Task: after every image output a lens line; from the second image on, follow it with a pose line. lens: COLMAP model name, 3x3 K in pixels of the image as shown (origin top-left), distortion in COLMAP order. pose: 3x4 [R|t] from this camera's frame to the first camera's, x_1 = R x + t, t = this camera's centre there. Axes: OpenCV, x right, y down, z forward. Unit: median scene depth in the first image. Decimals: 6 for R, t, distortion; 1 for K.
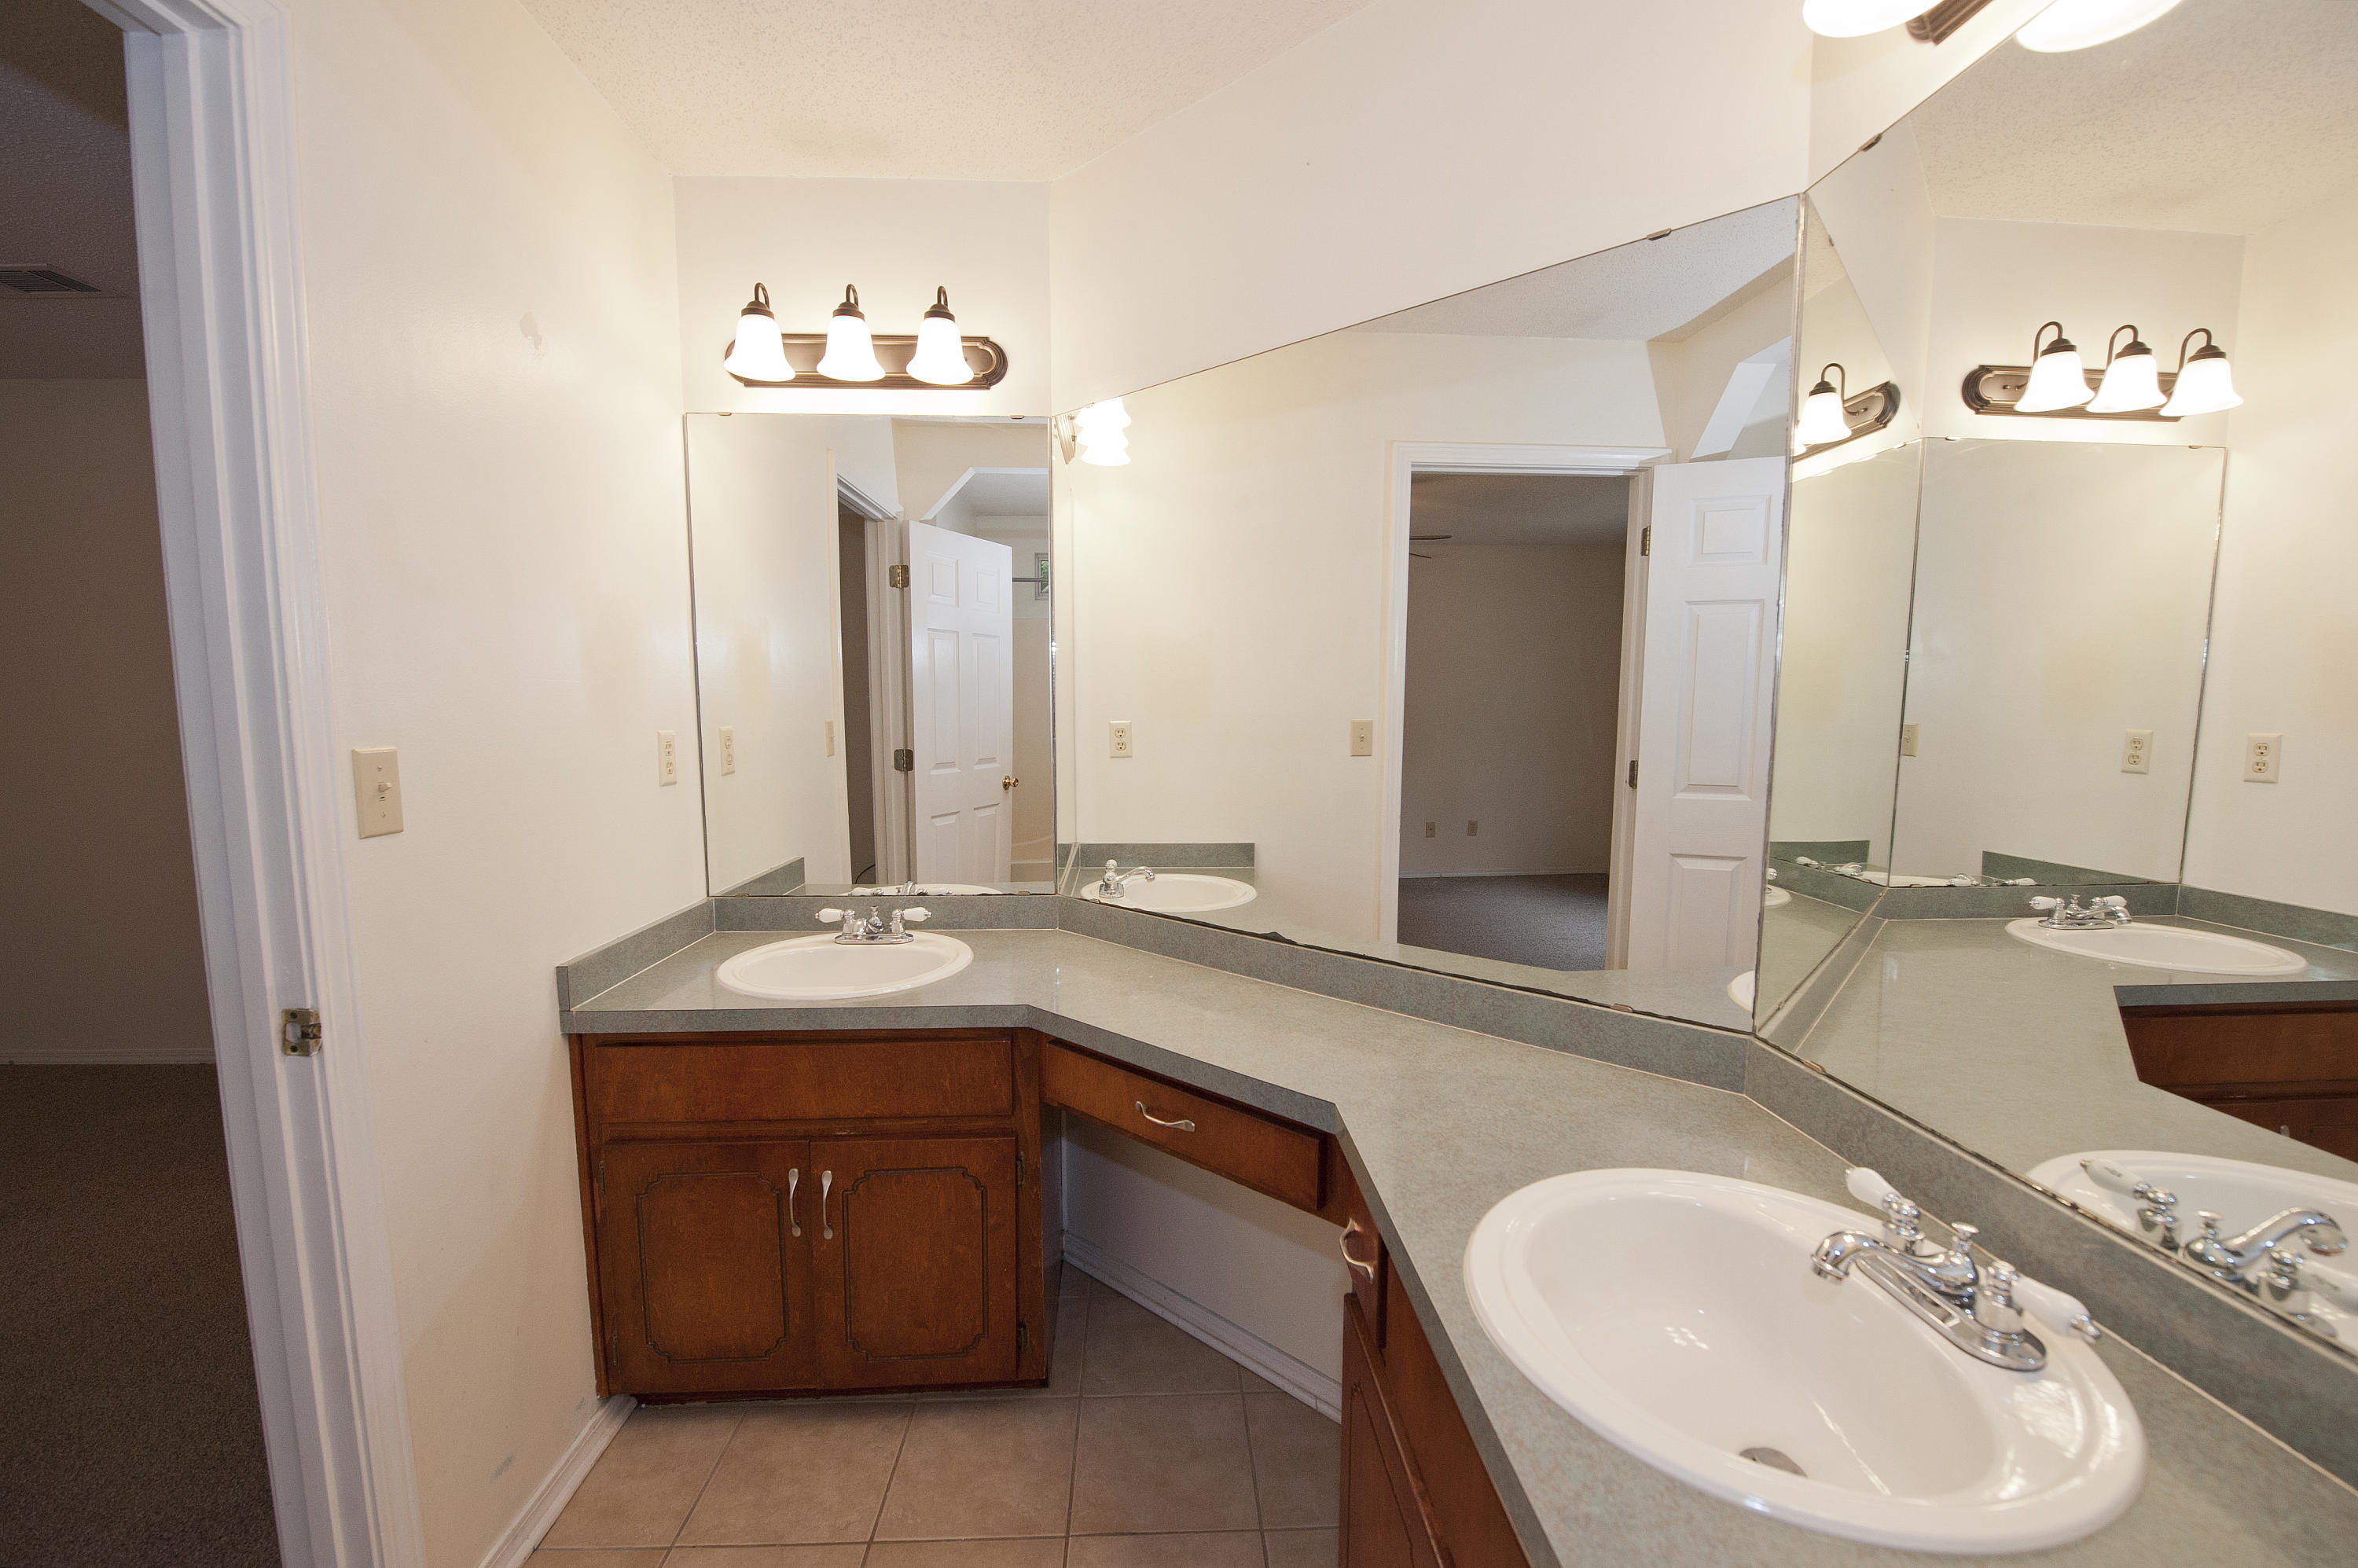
lens RADIAL K [[958.7, 0, 1180.7], [0, 958.7, 796.3], [0, 0, 1]] dist [-0.017397, -0.000897]
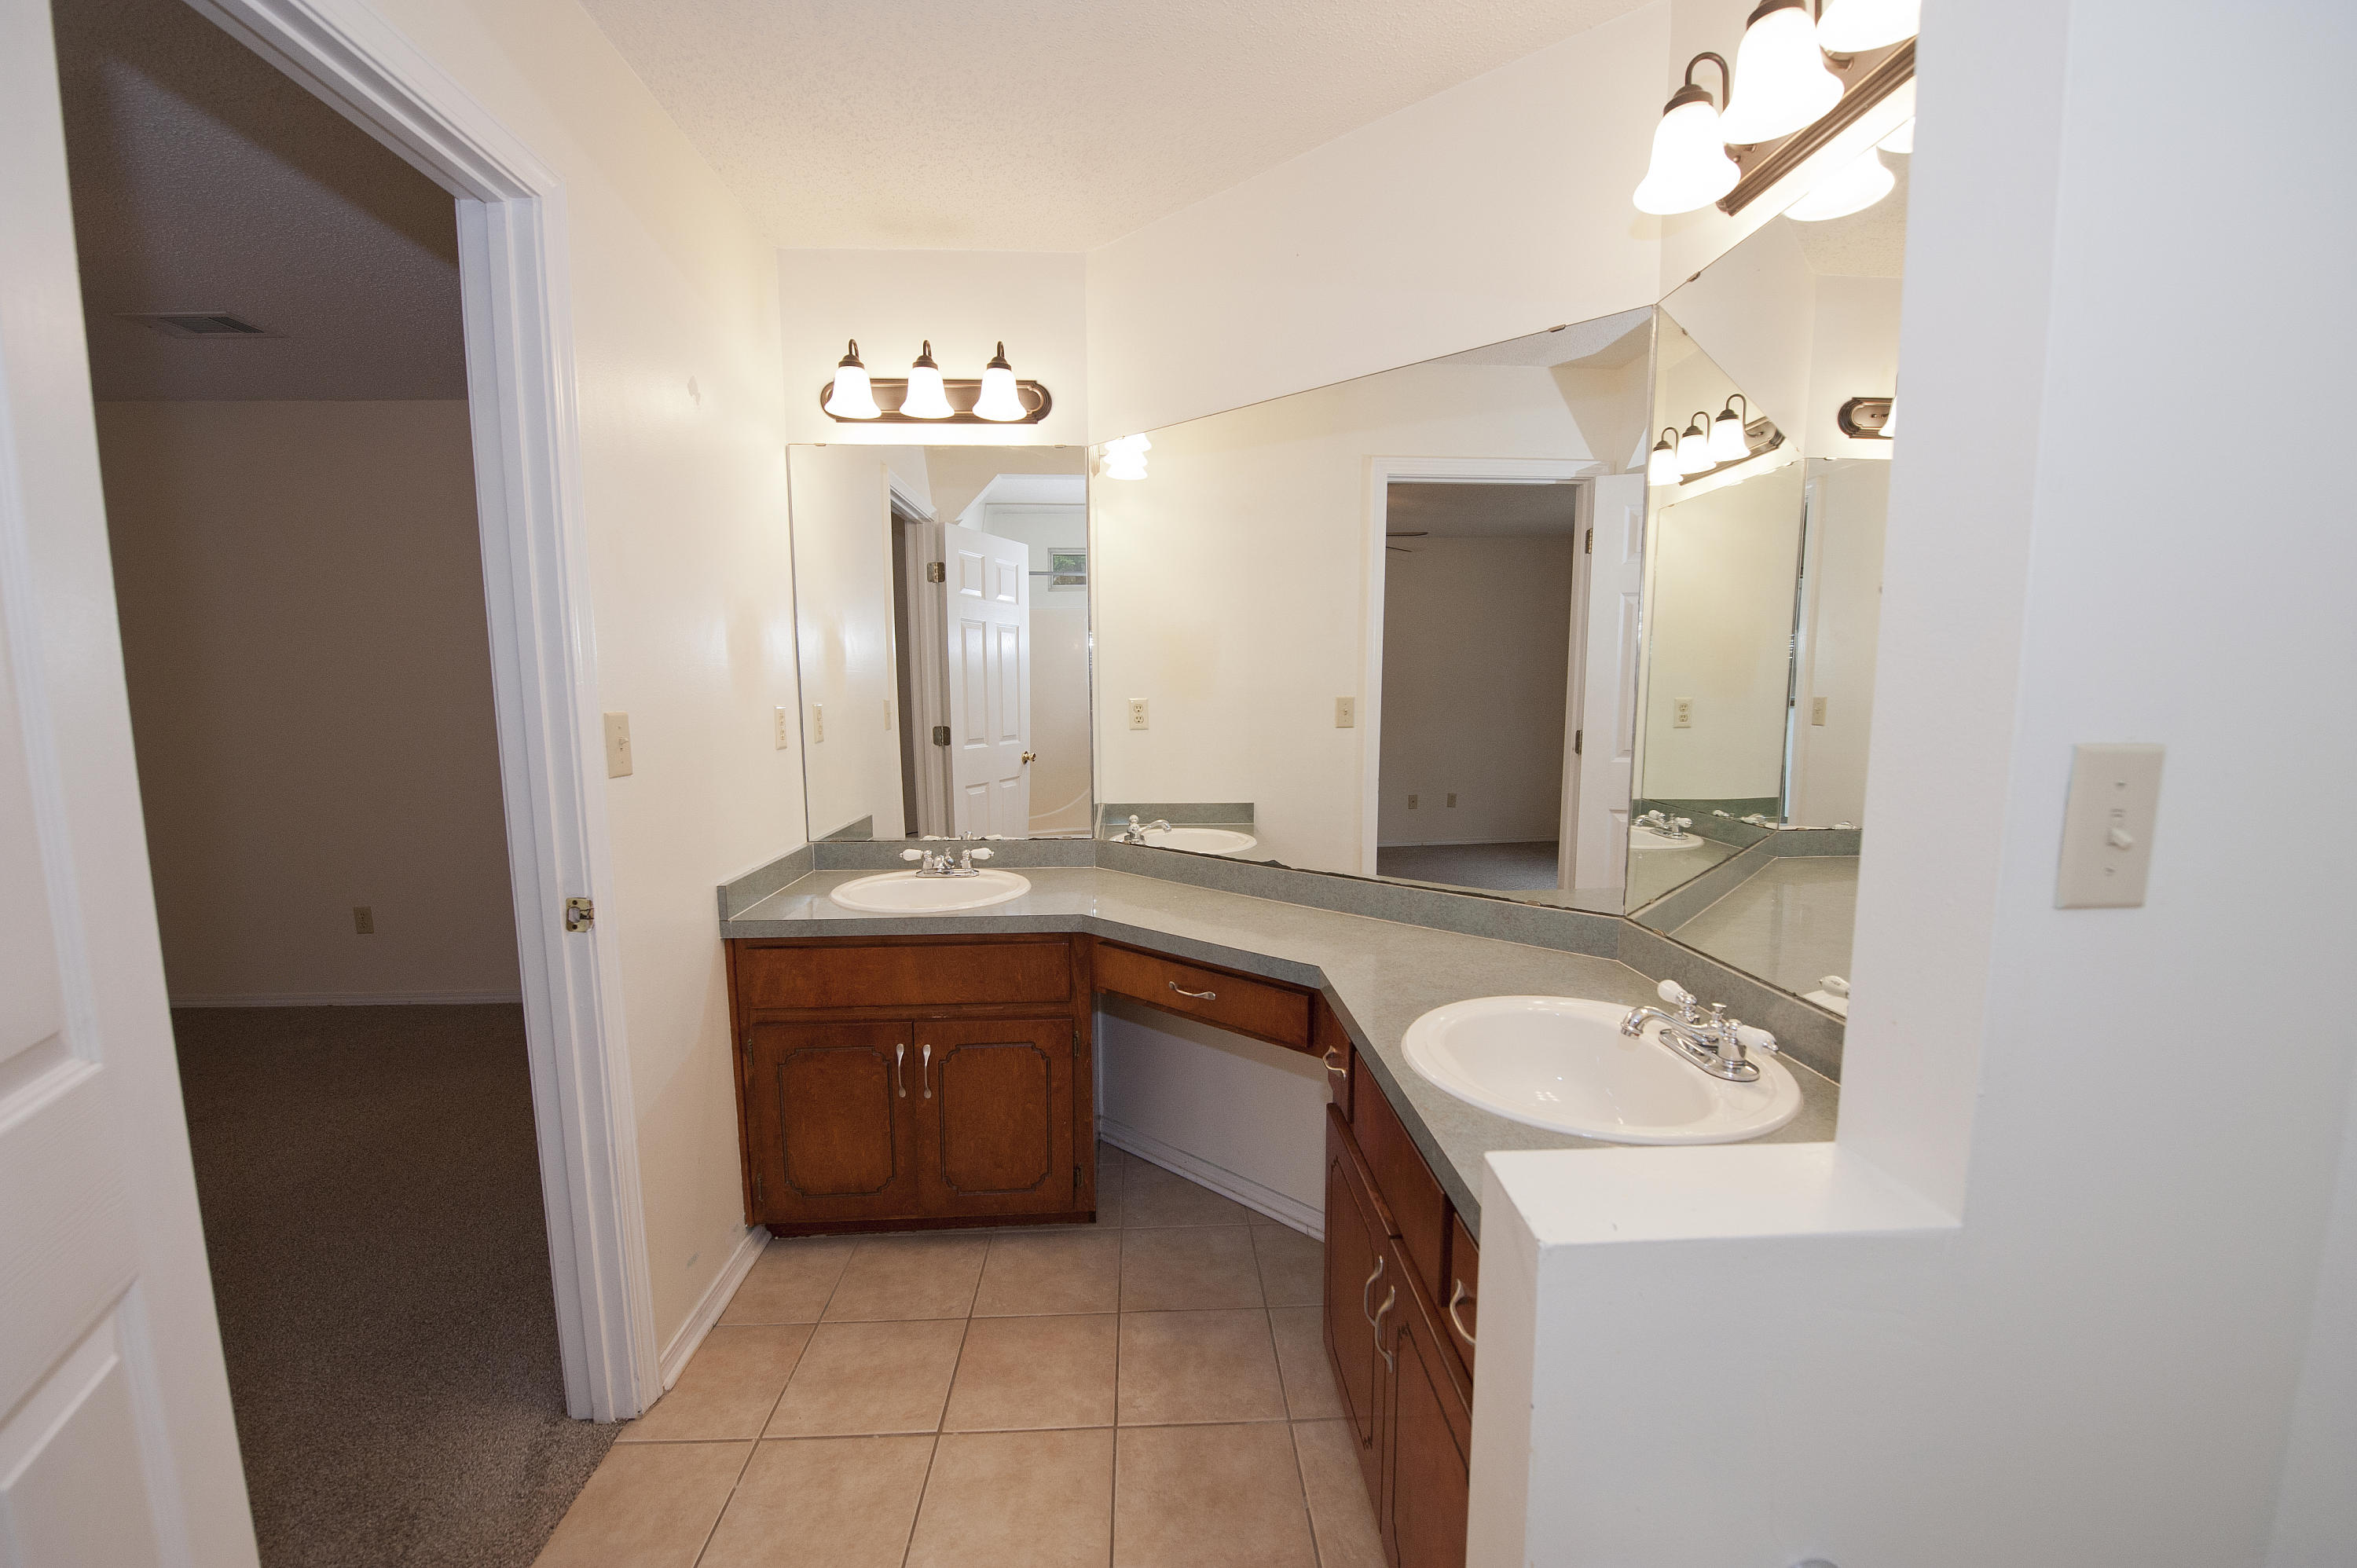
lens RADIAL K [[938.3, 0, 1181.7], [0, 938.3, 798.2], [0, 0, 1]] dist [-0.015670, -0.000505]
pose [[0.999955, -0.006155, 0.007205, -0.033002], [0.006012, 0.999788, 0.019685, 0.036231], [-0.007325, -0.019641, 0.999780, -0.249620]]
